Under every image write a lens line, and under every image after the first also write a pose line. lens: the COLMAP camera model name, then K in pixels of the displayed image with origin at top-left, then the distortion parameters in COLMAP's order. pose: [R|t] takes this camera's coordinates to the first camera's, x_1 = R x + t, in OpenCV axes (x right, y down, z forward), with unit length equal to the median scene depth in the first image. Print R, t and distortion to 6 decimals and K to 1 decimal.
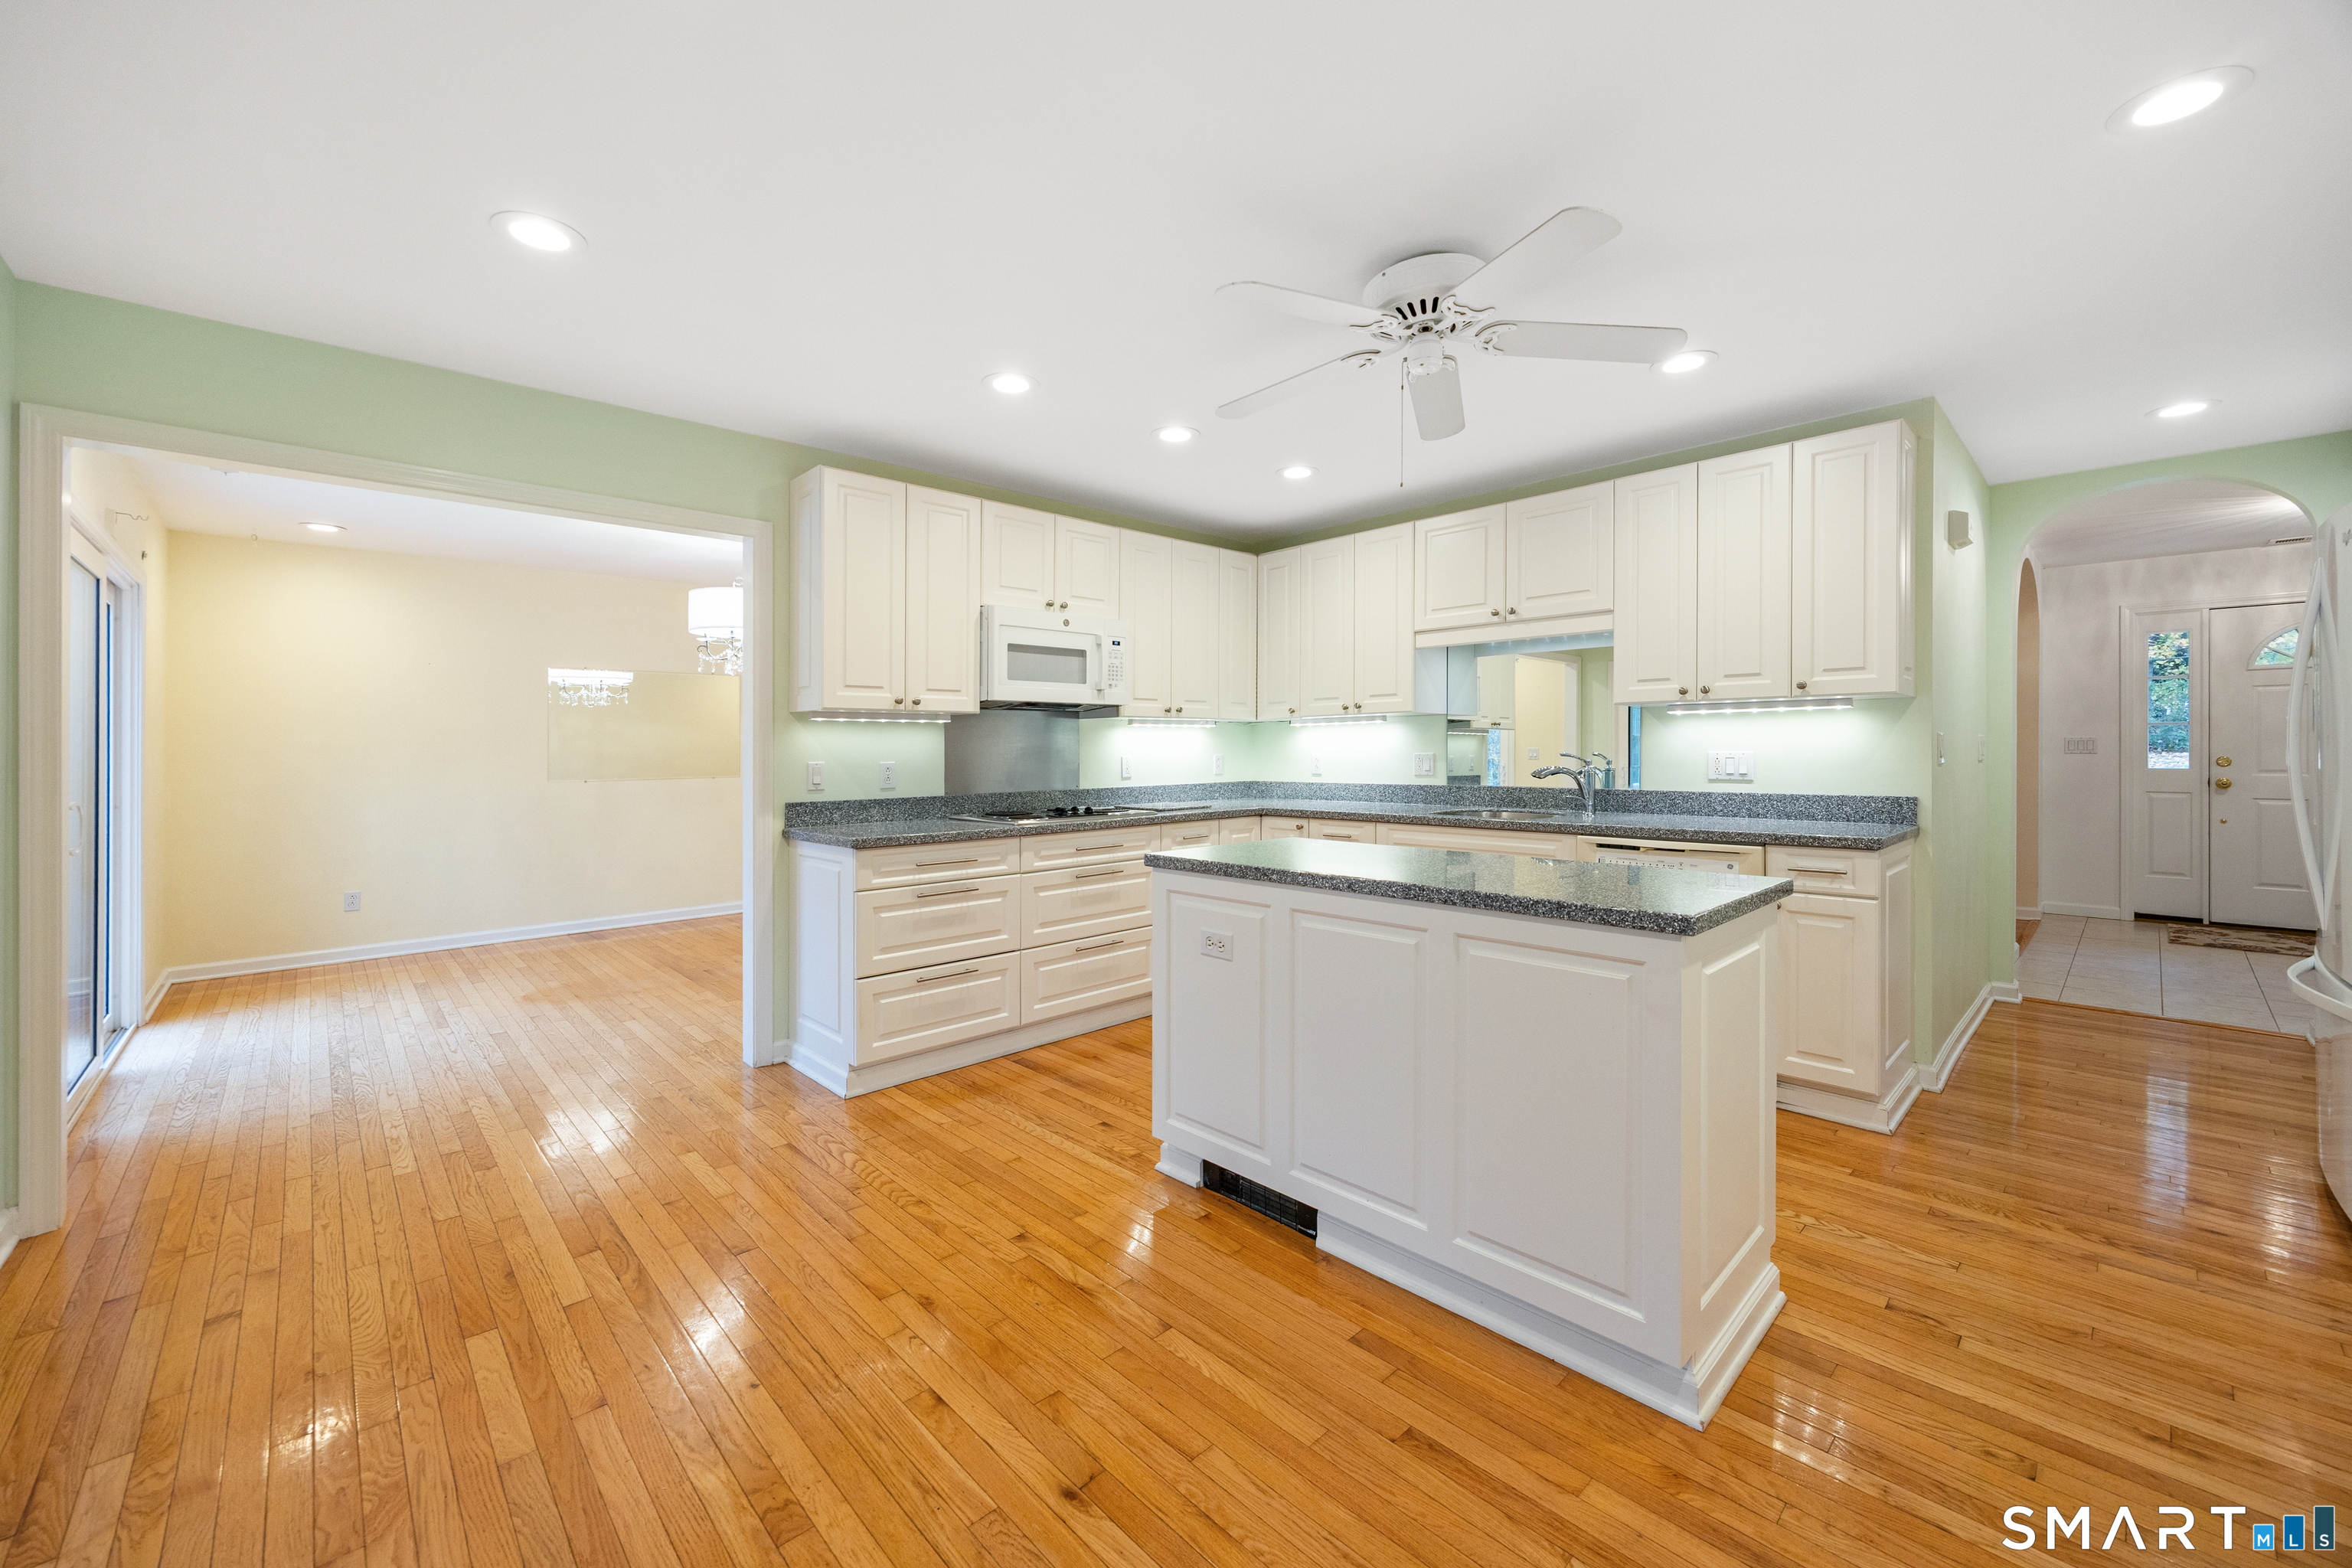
lens RADIAL K [[935.6, 0, 1188.9], [0, 935.6, 752.9], [0, 0, 1]] dist [0.000919, 0.000182]
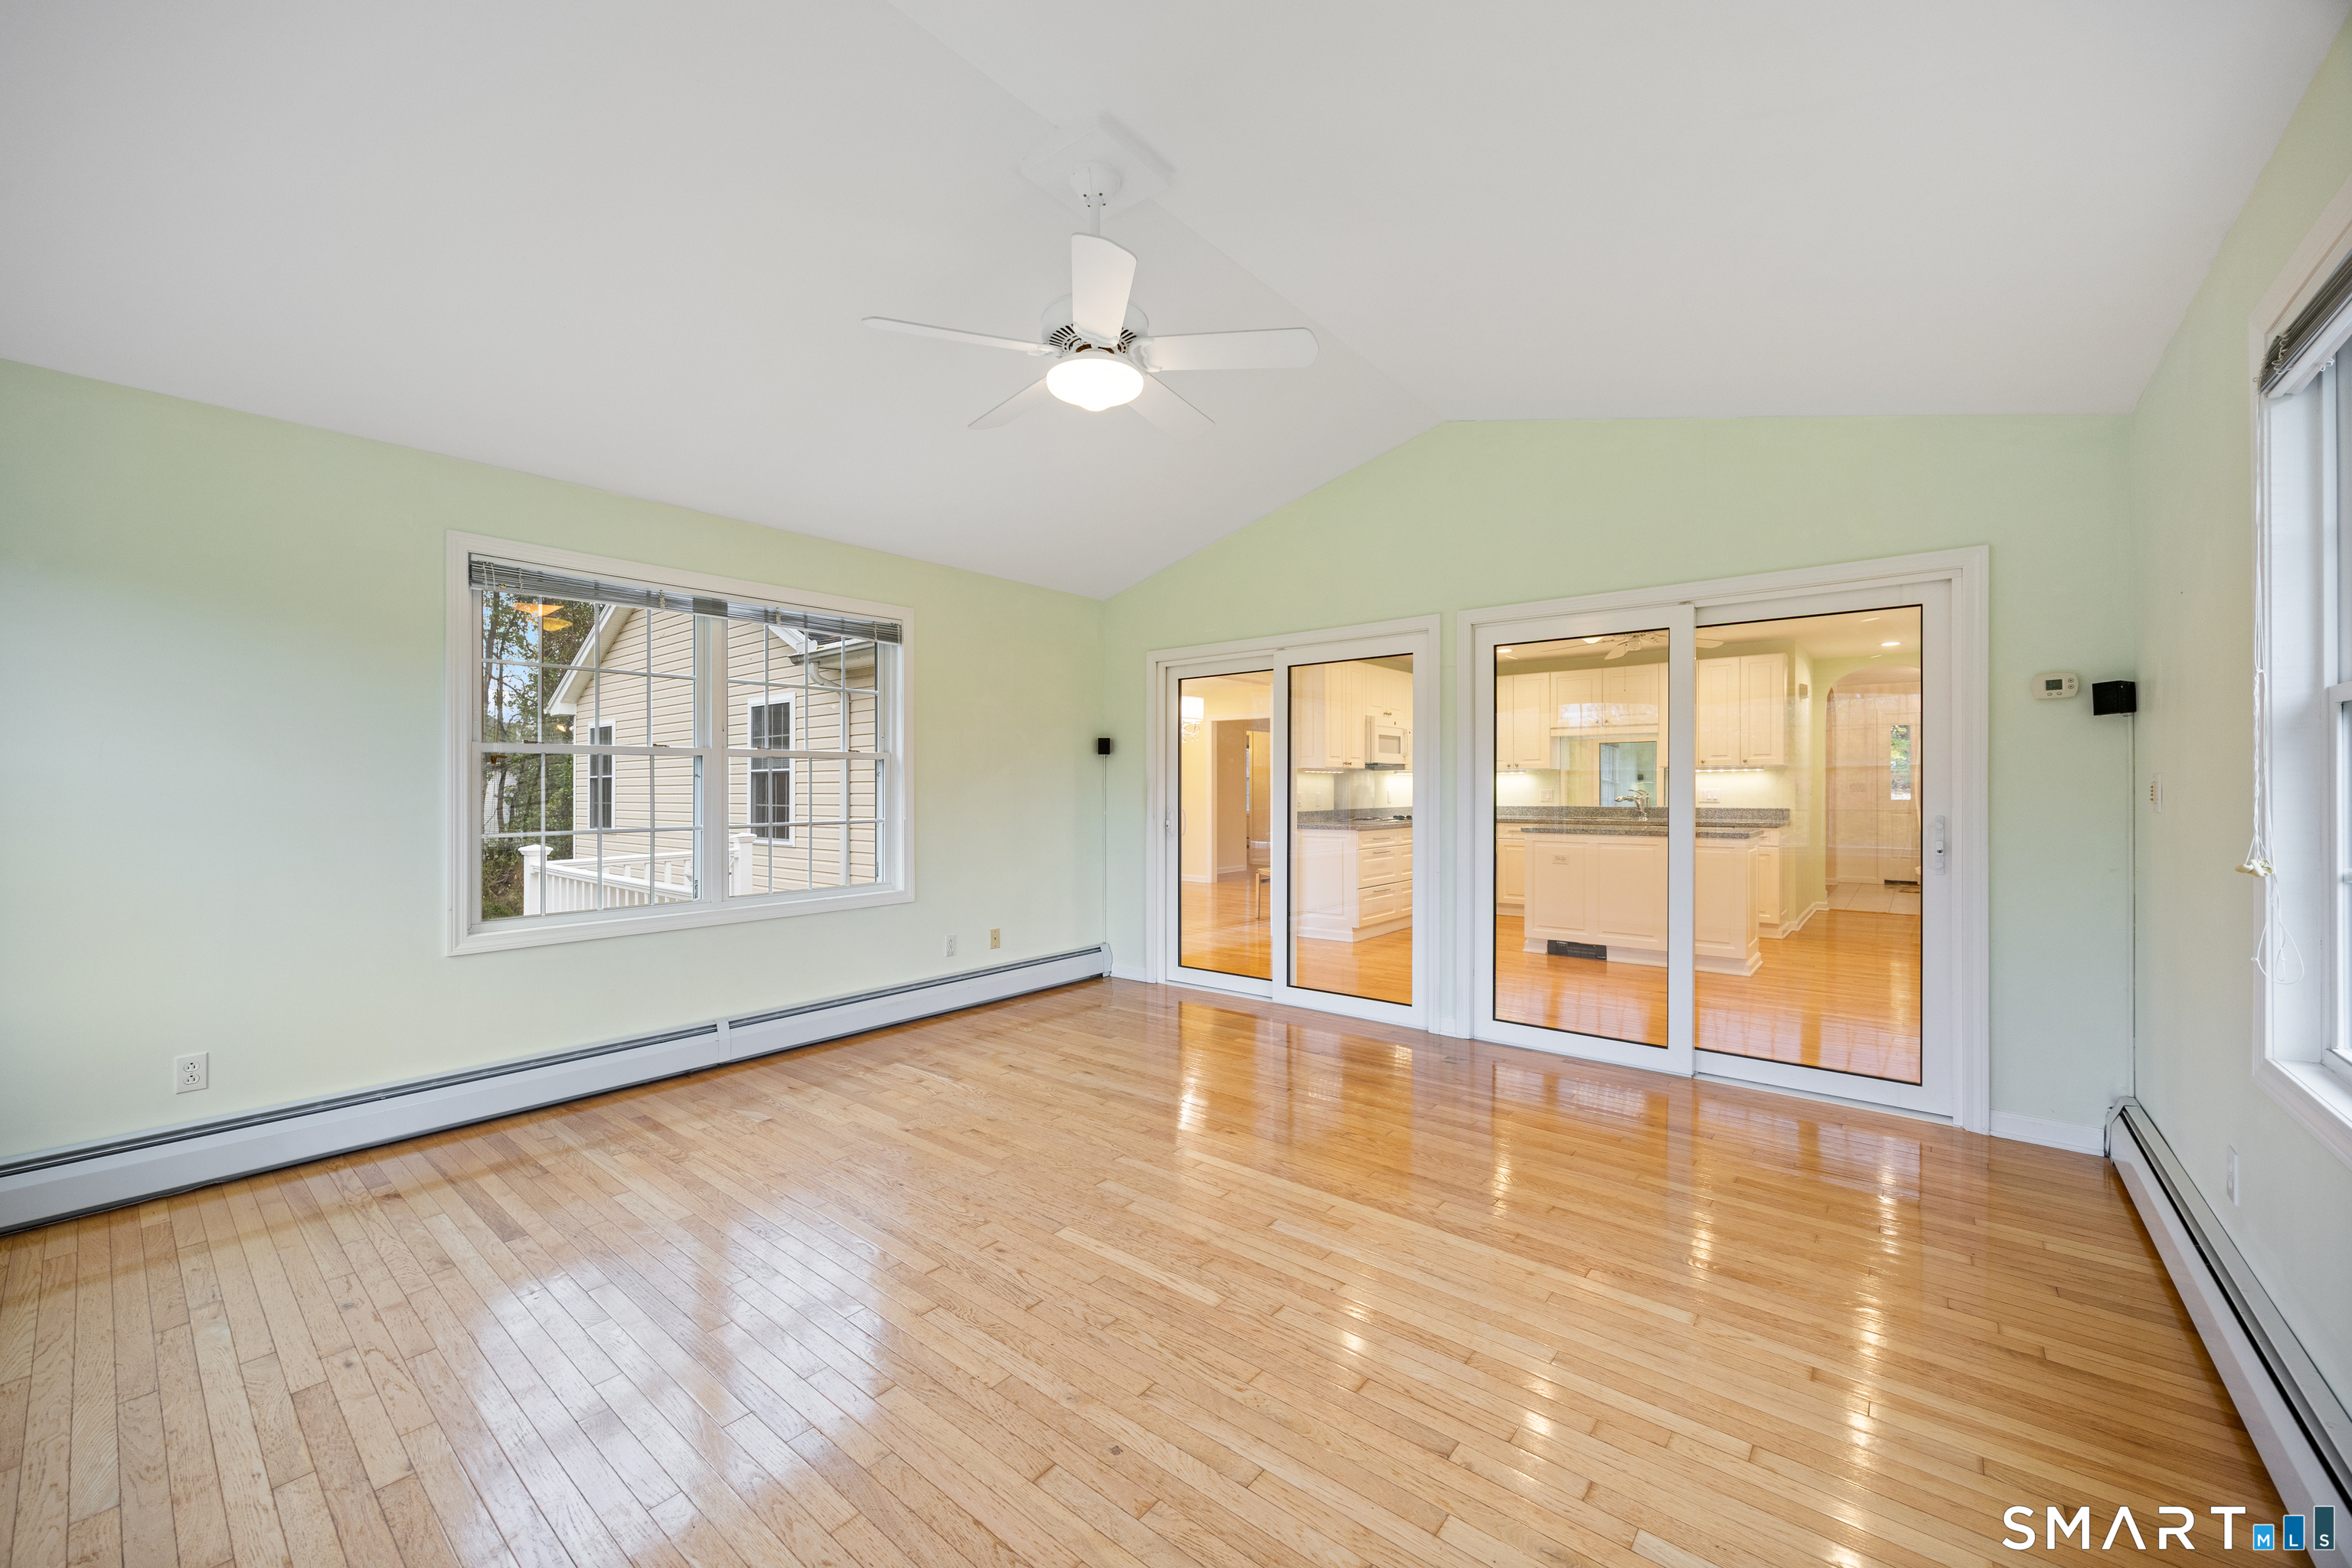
lens RADIAL K [[935.6, 0, 1176.2], [0, 935.6, 781.3], [0, 0, 1]] dist [0.000919, 0.000182]
pose [[0.992588, 0.004834, 0.121430, -0.879409], [-0.003523, 0.999933, -0.011007, 0.008603], [-0.121475, 0.010498, 0.992539, -0.974056]]
